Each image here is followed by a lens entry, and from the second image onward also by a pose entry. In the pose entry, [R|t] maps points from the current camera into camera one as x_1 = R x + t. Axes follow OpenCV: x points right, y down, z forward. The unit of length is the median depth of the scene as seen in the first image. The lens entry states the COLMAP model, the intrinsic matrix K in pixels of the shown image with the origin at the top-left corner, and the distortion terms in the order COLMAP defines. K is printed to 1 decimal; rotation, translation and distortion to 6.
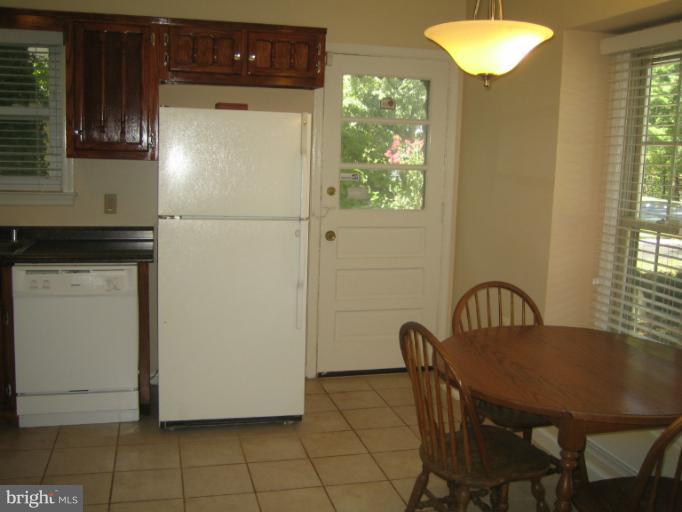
lens RADIAL K [[729.2, 0, 342.3], [0, 729.2, 258.0], [0, 0, 1]] dist [-0.090701, 0.000000]
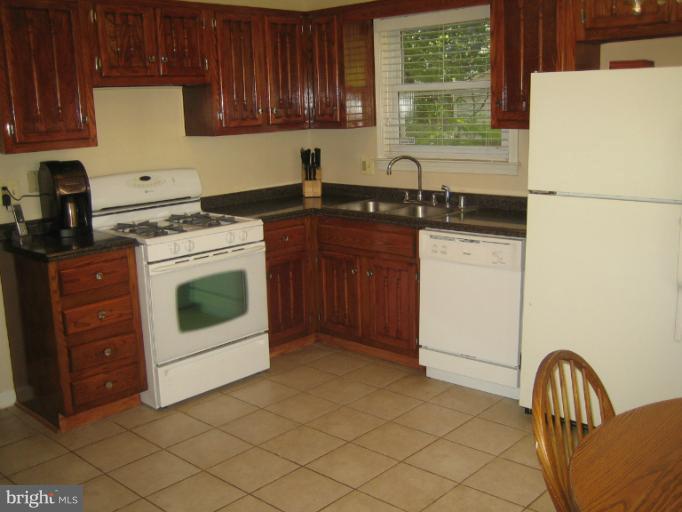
lens RADIAL K [[729.2, 0, 341.6], [0, 729.2, 252.6], [0, 0, 1]] dist [-0.090701, 0.000000]
pose [[0.542666, 0.114432, -0.832117, 0.393472], [-0.076048, 0.993301, 0.087003, -0.040431], [0.836499, 0.016068, 0.547733, 0.280101]]
